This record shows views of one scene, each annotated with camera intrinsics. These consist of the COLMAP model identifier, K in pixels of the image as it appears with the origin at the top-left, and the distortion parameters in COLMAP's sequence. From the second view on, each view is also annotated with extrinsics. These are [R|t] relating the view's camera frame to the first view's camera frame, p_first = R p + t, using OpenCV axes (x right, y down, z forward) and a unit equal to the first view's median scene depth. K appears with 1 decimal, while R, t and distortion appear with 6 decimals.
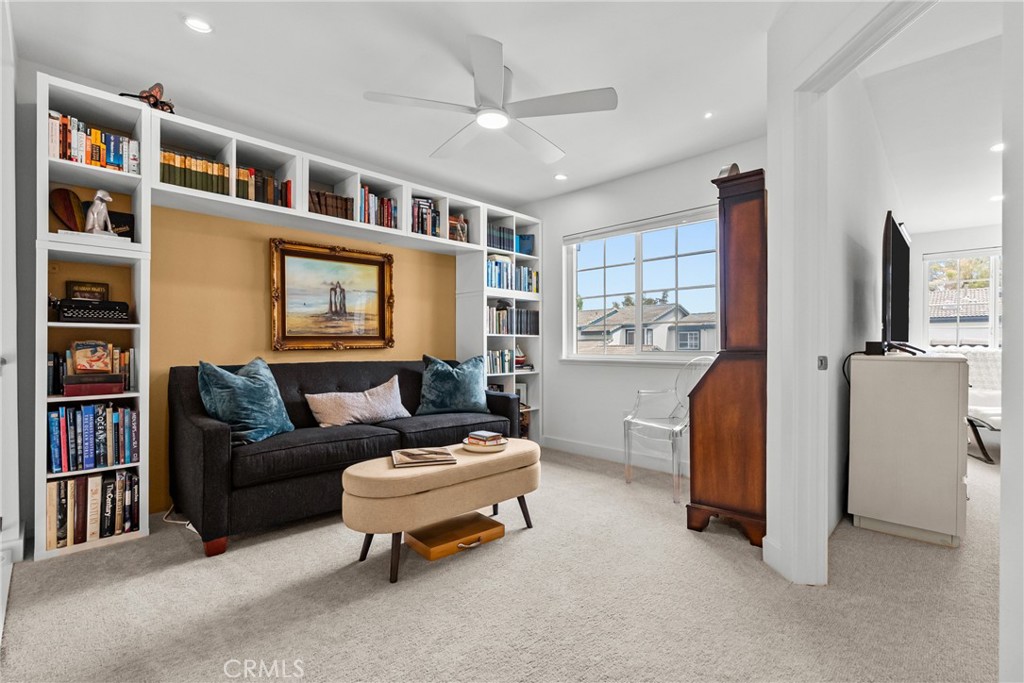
lens RADIAL K [[481.2, 0, 517.6], [0, 481.2, 342.2], [0, 0, 1]] dist [-0.005404, 0.000079]
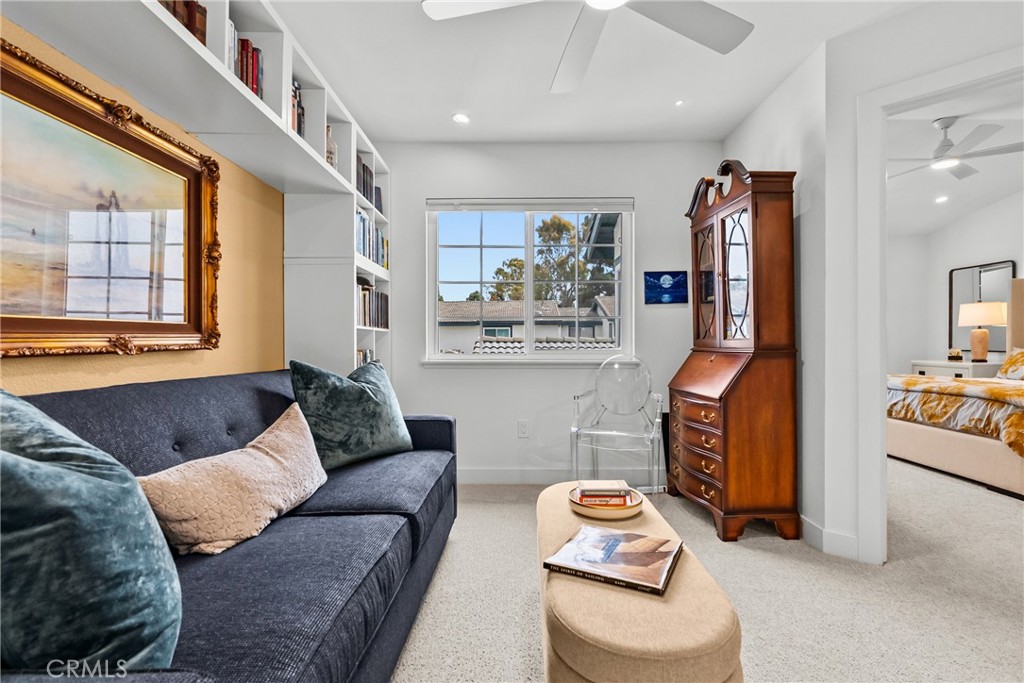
lens RADIAL K [[481.2, 0, 517.6], [0, 481.2, 342.2], [0, 0, 1]] dist [-0.005404, 0.000079]
pose [[0.708699, 0.000482, 0.705511, -0.397662], [-0.004917, 0.999979, 0.004256, 0.001512], [-0.705494, -0.006485, 0.708686, 0.430288]]
